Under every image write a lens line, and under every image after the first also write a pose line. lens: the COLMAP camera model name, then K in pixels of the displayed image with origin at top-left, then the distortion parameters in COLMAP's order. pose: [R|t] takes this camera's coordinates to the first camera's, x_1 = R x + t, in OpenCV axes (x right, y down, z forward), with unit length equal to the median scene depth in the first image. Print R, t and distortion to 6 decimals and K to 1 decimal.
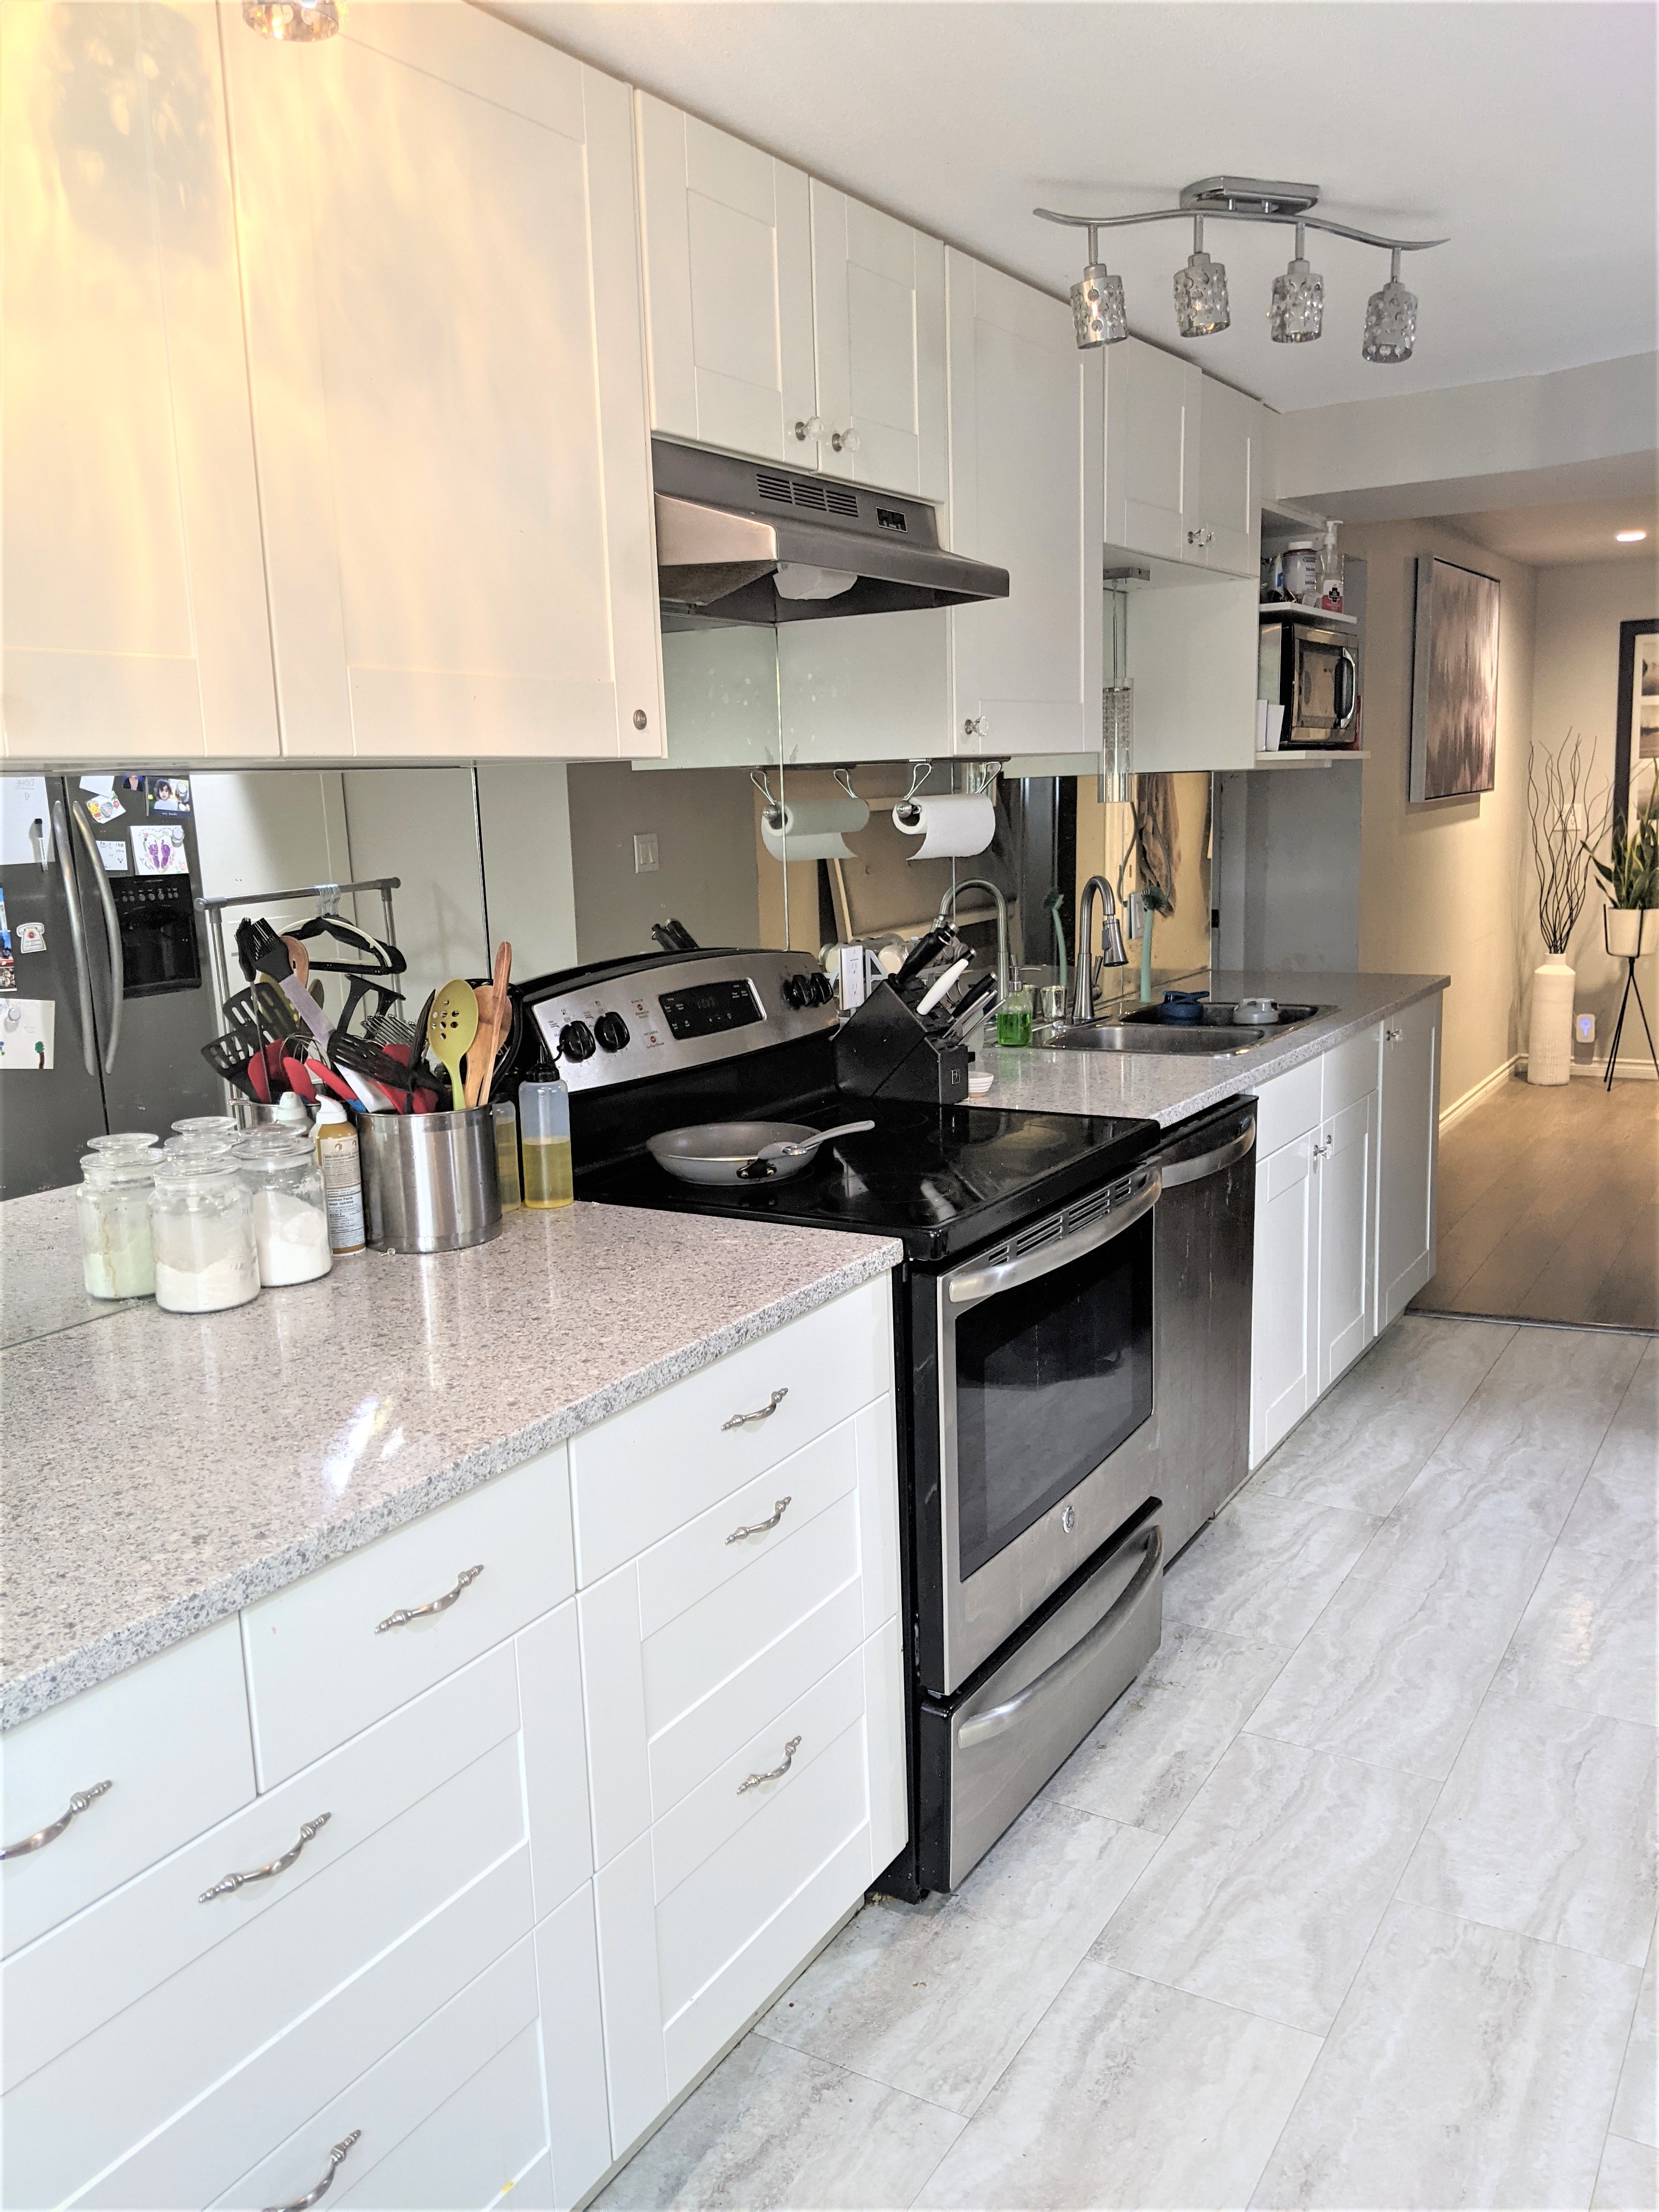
lens RADIAL K [[1787.6, 0, 842.7], [0, 1787.6, 1098.2], [0, 0, 1]] dist [0.104015, -0.132235]
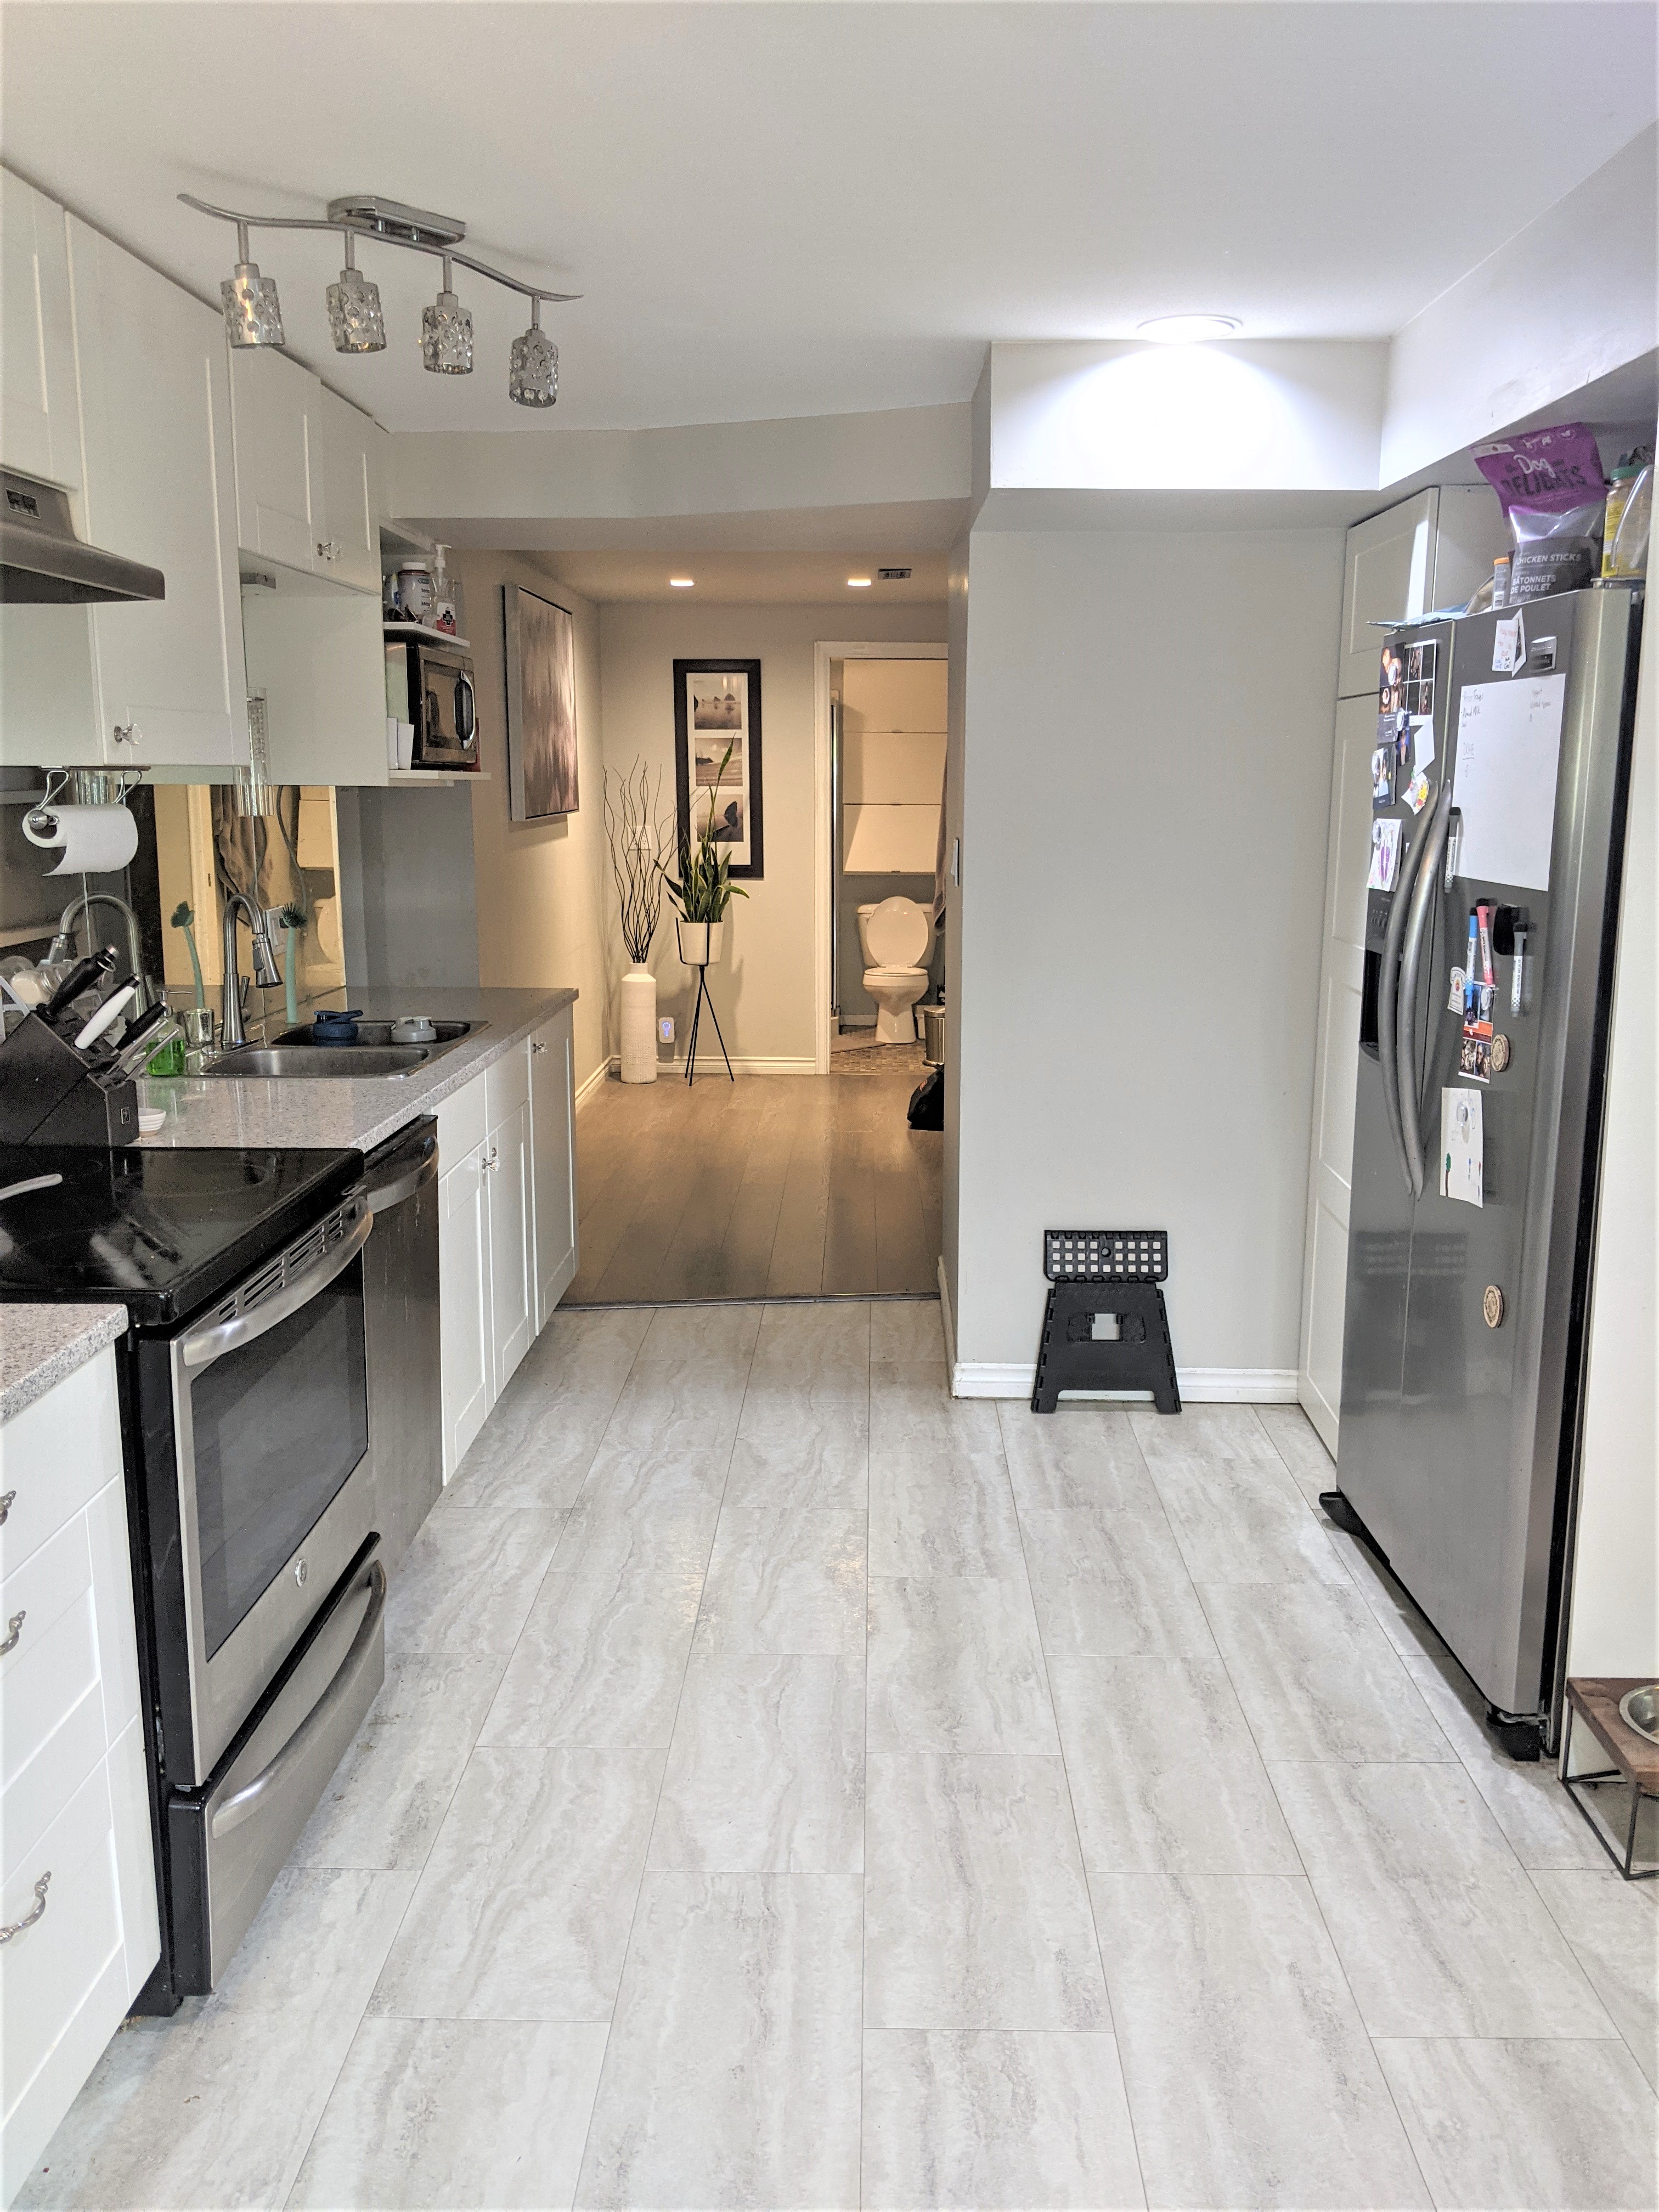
lens RADIAL K [[1777.4, 0, 821.1], [0, 1777.4, 1110.0], [0, 0, 1]] dist [0.097450, -0.139222]
pose [[0.876564, -0.057804, 0.477801, -0.063668], [0.055665, 0.998275, 0.018649, -0.012168], [-0.478055, 0.010250, 0.878270, 0.020645]]
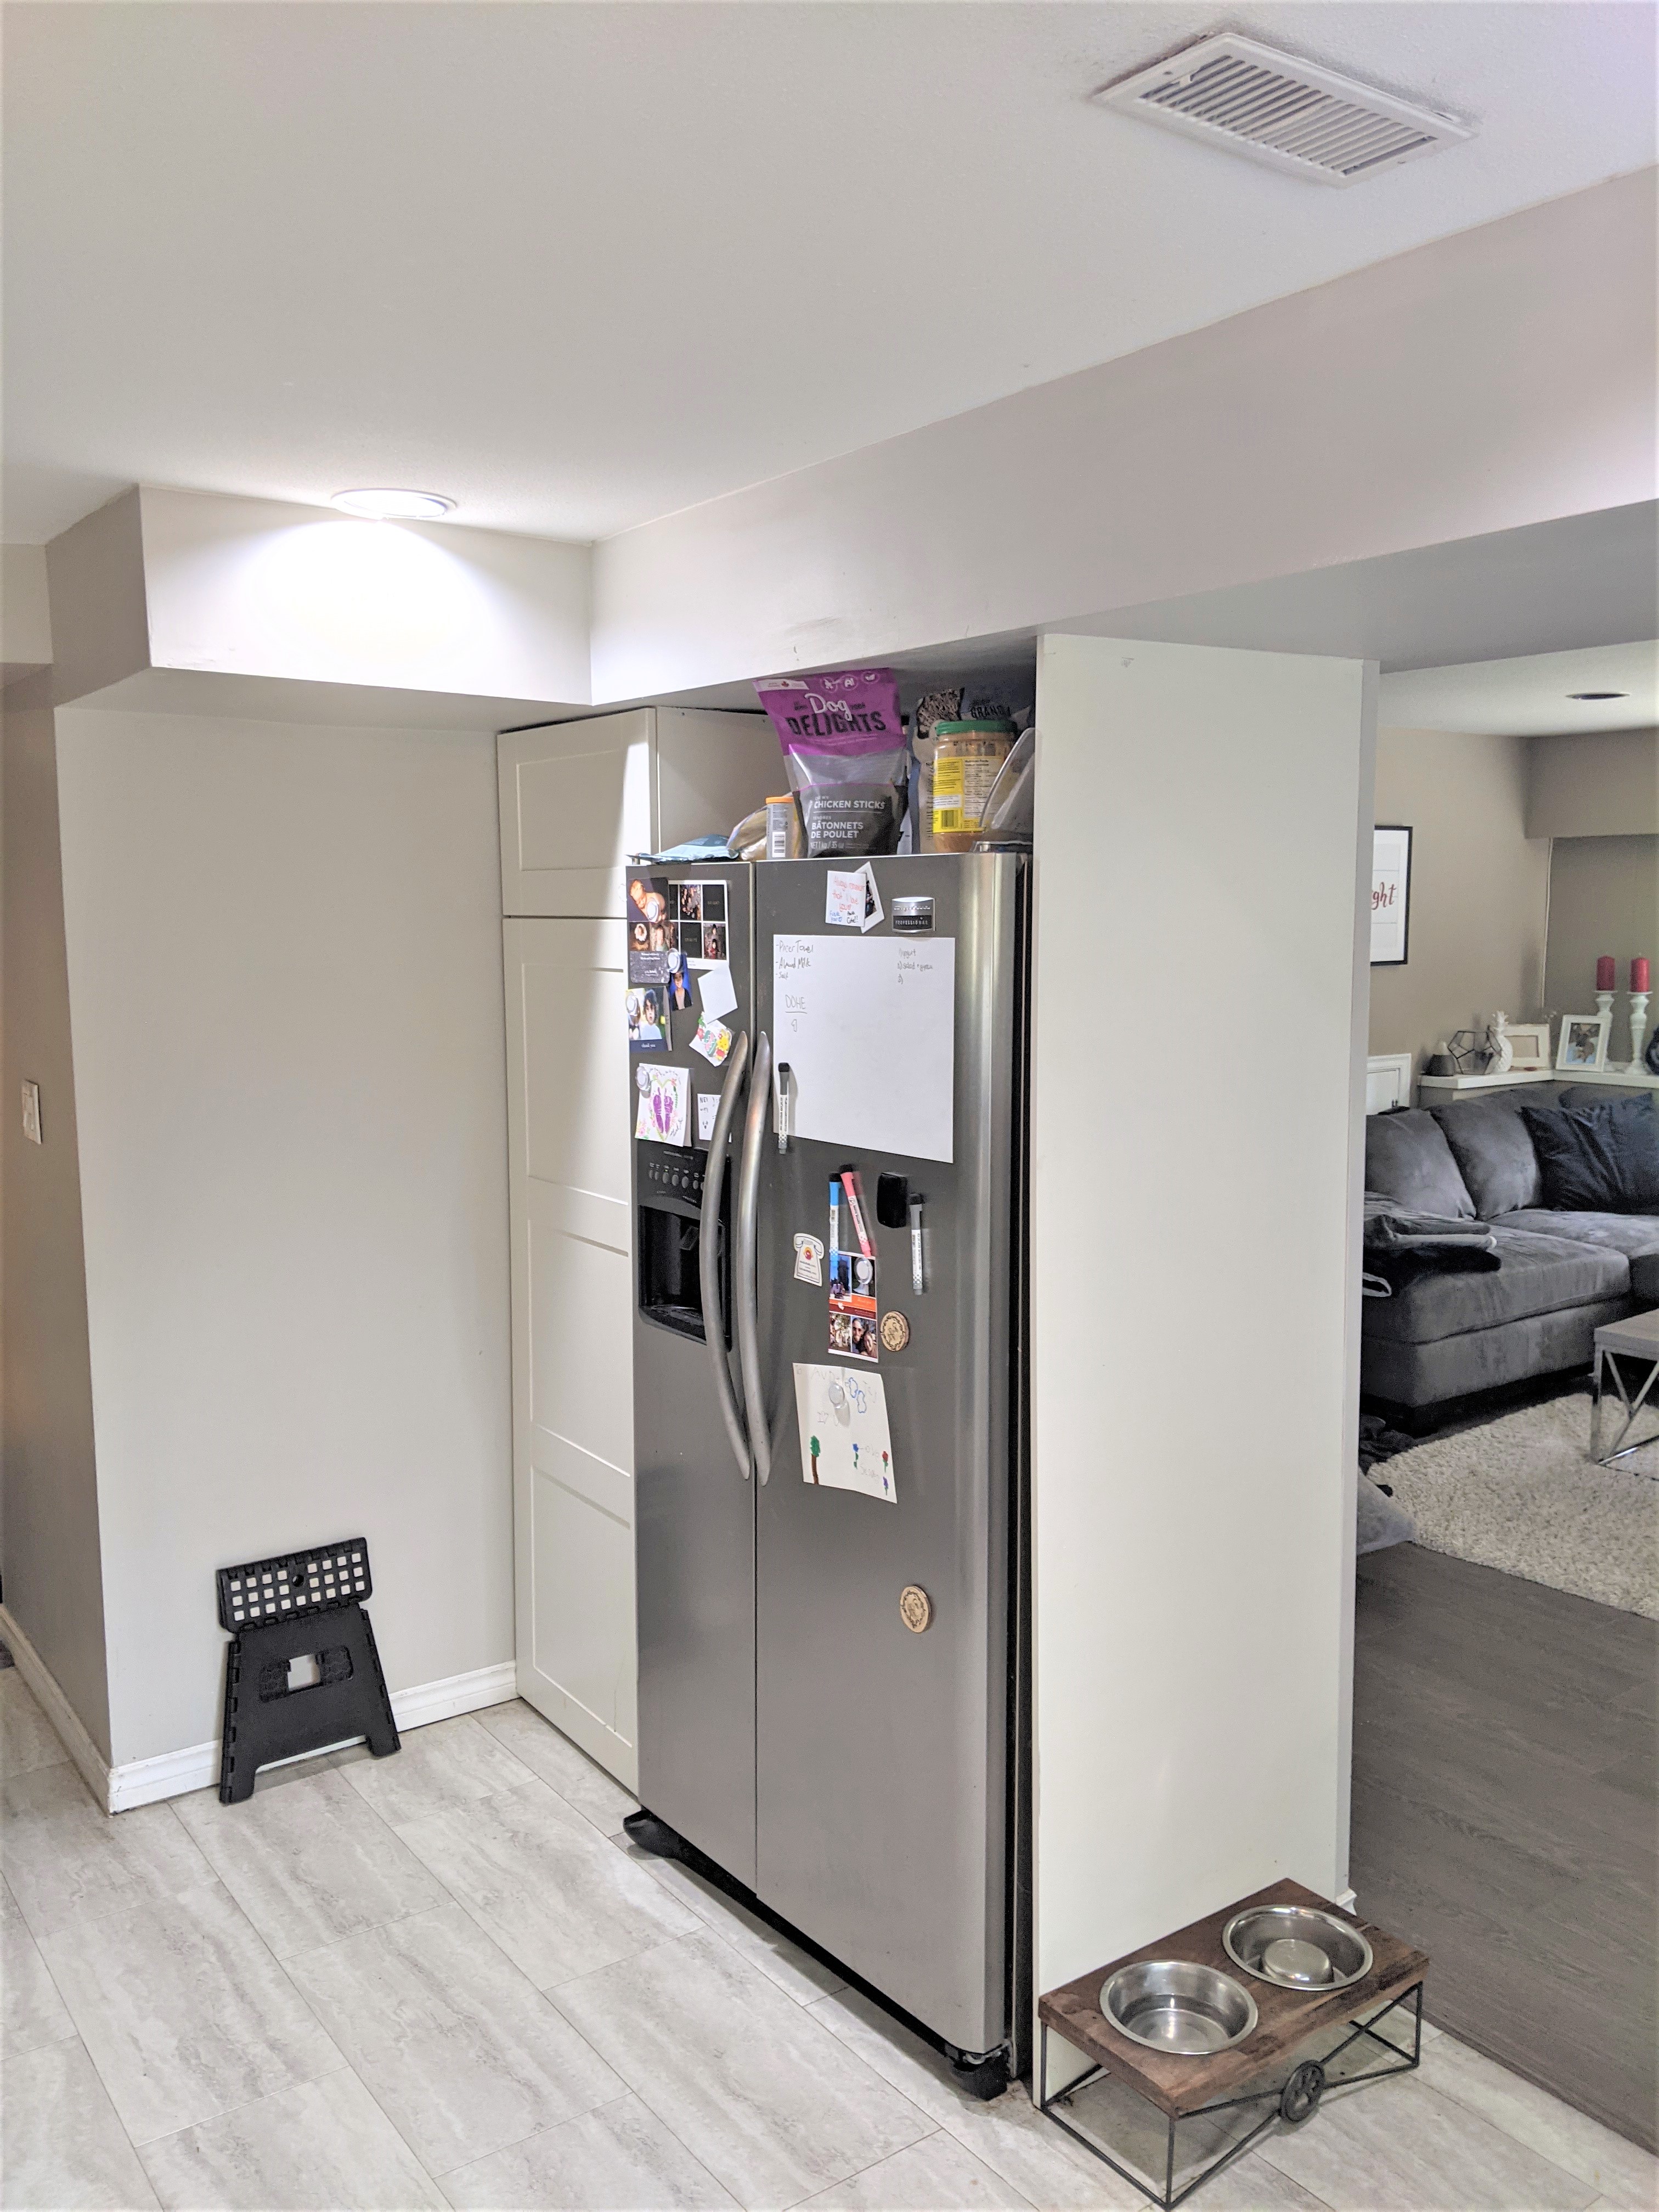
lens RADIAL K [[1763.6, 0, 799.7], [0, 1763.6, 1128.9], [0, 0, 1]] dist [0.102070, -0.172931]
pose [[0.410860, -0.082316, 0.907975, -0.084807], [0.151670, 0.988209, 0.020959, -0.111588], [-0.898994, 0.129101, 0.418501, 0.305307]]
